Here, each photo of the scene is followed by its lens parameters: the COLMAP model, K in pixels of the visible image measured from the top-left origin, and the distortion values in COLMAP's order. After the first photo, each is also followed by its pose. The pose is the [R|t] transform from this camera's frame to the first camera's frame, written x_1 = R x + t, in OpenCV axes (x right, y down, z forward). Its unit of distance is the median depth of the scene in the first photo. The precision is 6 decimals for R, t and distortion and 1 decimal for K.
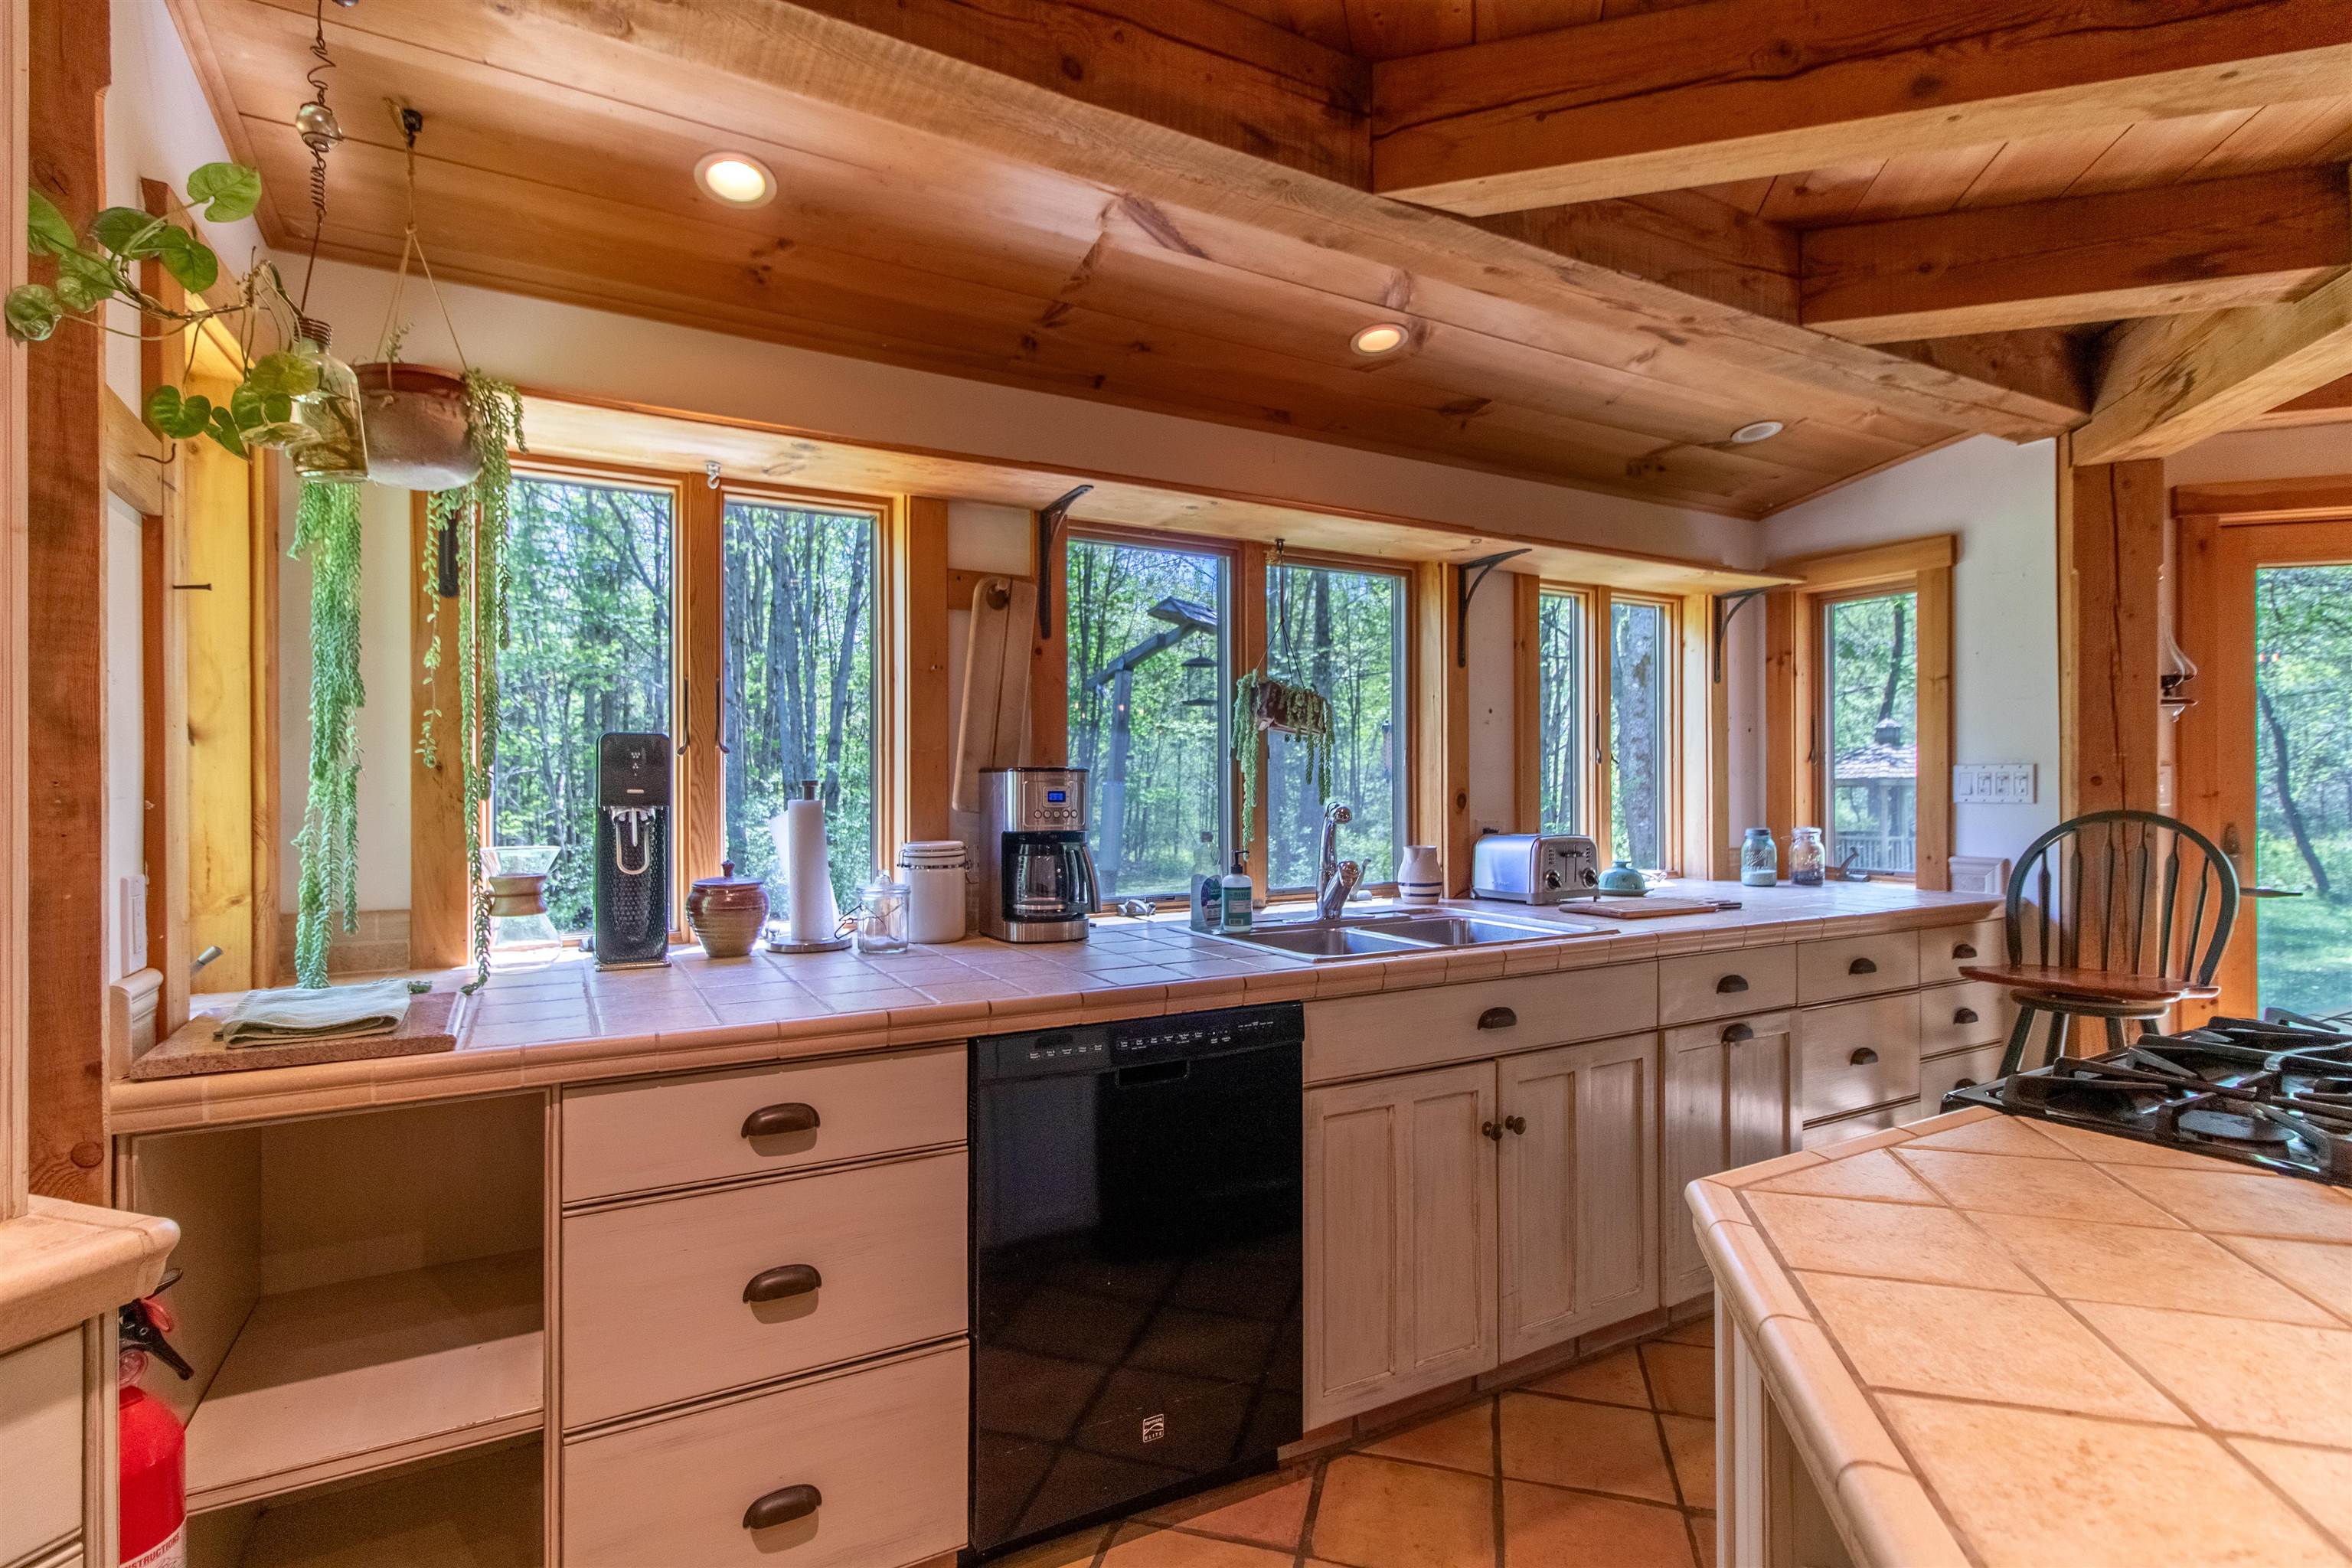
lens RADIAL K [[1105.4, 0, 1158.4], [0, 1105.4, 786.0], [0, 0, 1]] dist [0.006184, -0.001536]
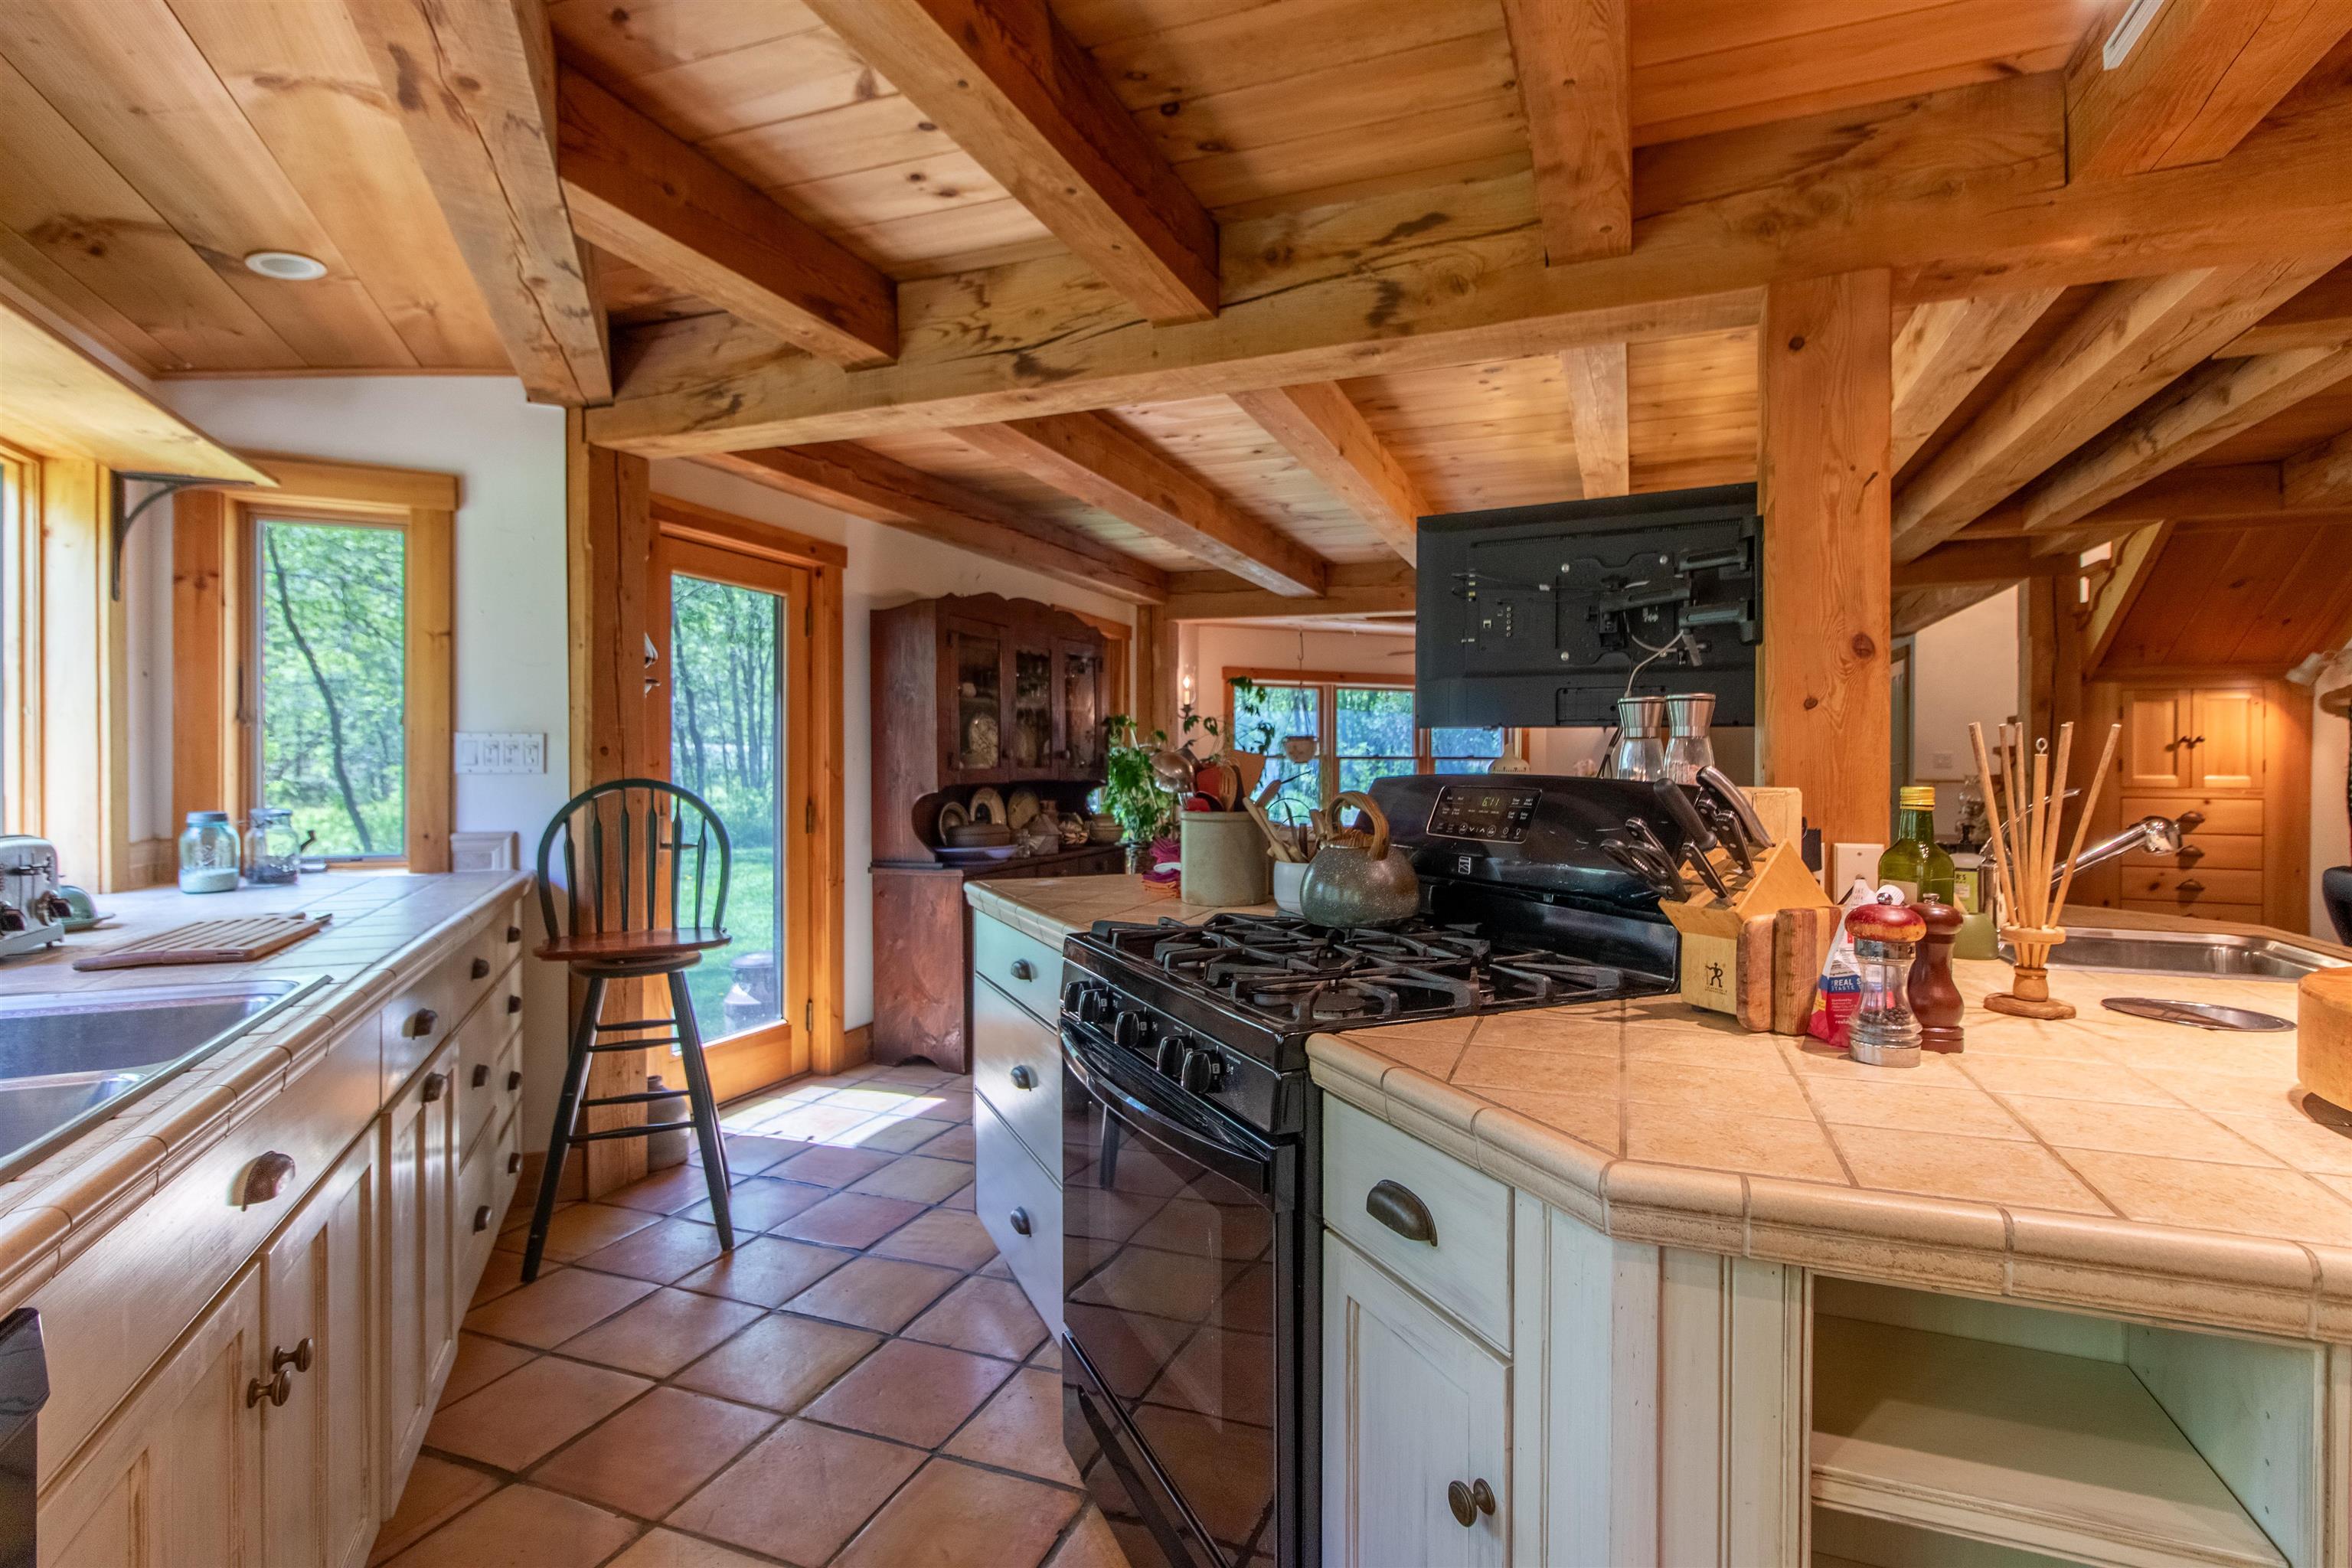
lens RADIAL K [[1105.4, 0, 1177.3], [0, 1105.4, 769.9], [0, 0, 1]] dist [0.006184, -0.001536]
pose [[0.096534, 0.001446, 0.995329, -0.168047], [-0.003087, 0.999995, -0.001153, 0.015142], [-0.995325, -0.002961, 0.096538, 0.440435]]
